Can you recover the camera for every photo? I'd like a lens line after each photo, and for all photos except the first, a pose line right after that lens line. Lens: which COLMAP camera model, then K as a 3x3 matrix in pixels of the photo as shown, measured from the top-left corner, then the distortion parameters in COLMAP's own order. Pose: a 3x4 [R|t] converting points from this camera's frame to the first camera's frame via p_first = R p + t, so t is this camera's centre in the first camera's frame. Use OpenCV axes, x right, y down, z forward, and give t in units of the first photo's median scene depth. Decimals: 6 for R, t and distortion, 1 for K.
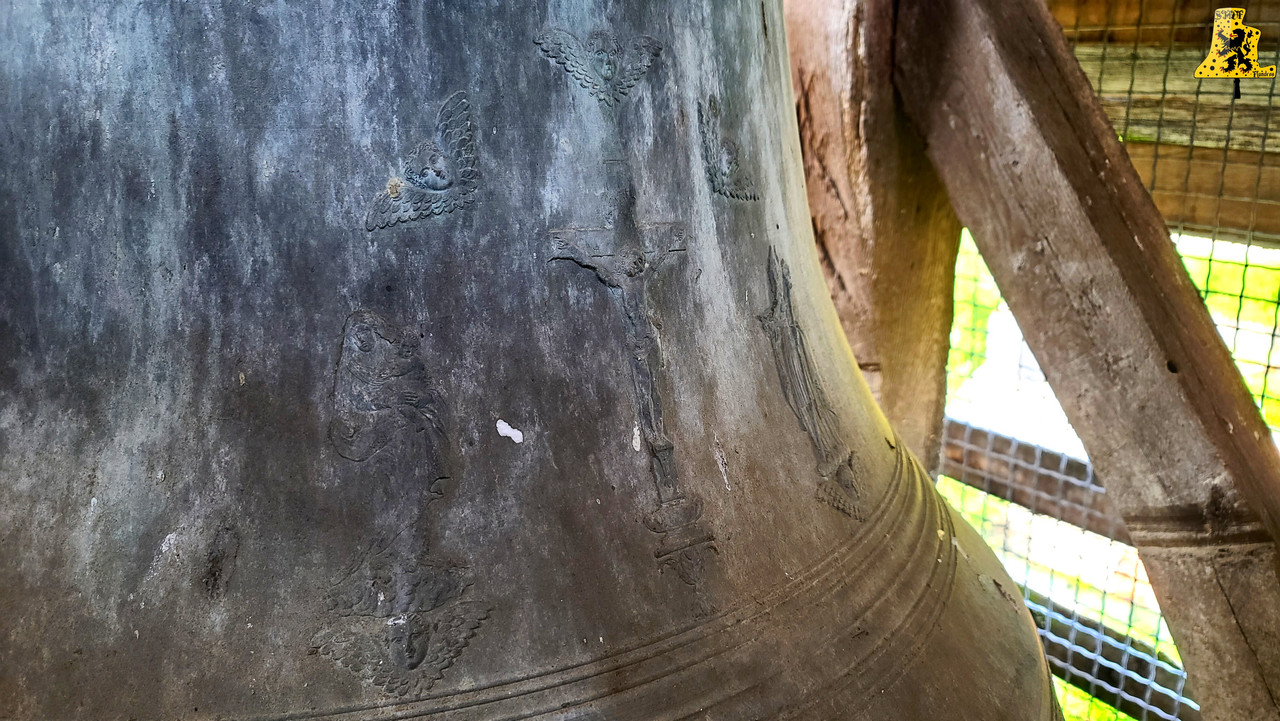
lens RADIAL K [[944.5, 0, 637.7], [0, 944.5, 361.4], [0, 0, 1]] dist [0.071977, -0.043291]
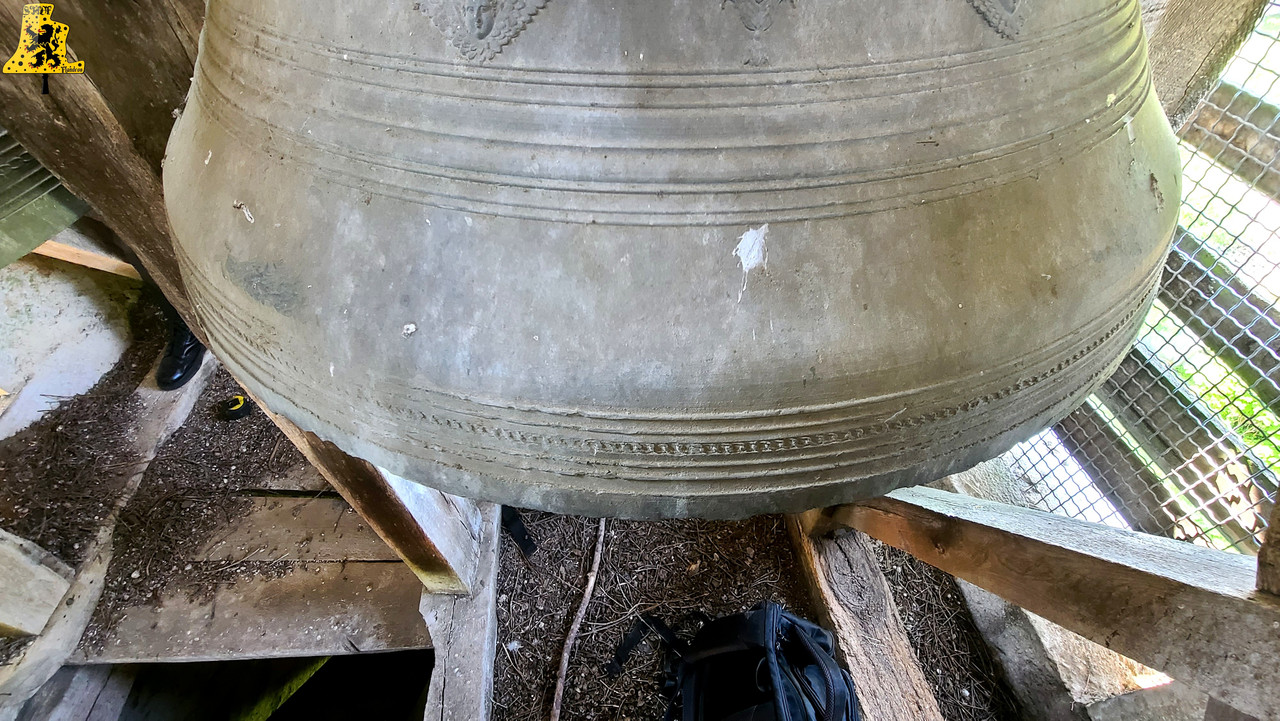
lens RADIAL K [[526.5, 0, 645.2], [0, 526.5, 369.7], [0, 0, 1]] dist [-0.007240, 0.001055]
pose [[0.848137, 0.373740, -0.375476, 0.333821], [-0.128760, 0.832913, 0.538216, 0.275643], [0.513892, -0.408134, 0.754547, 0.417216]]
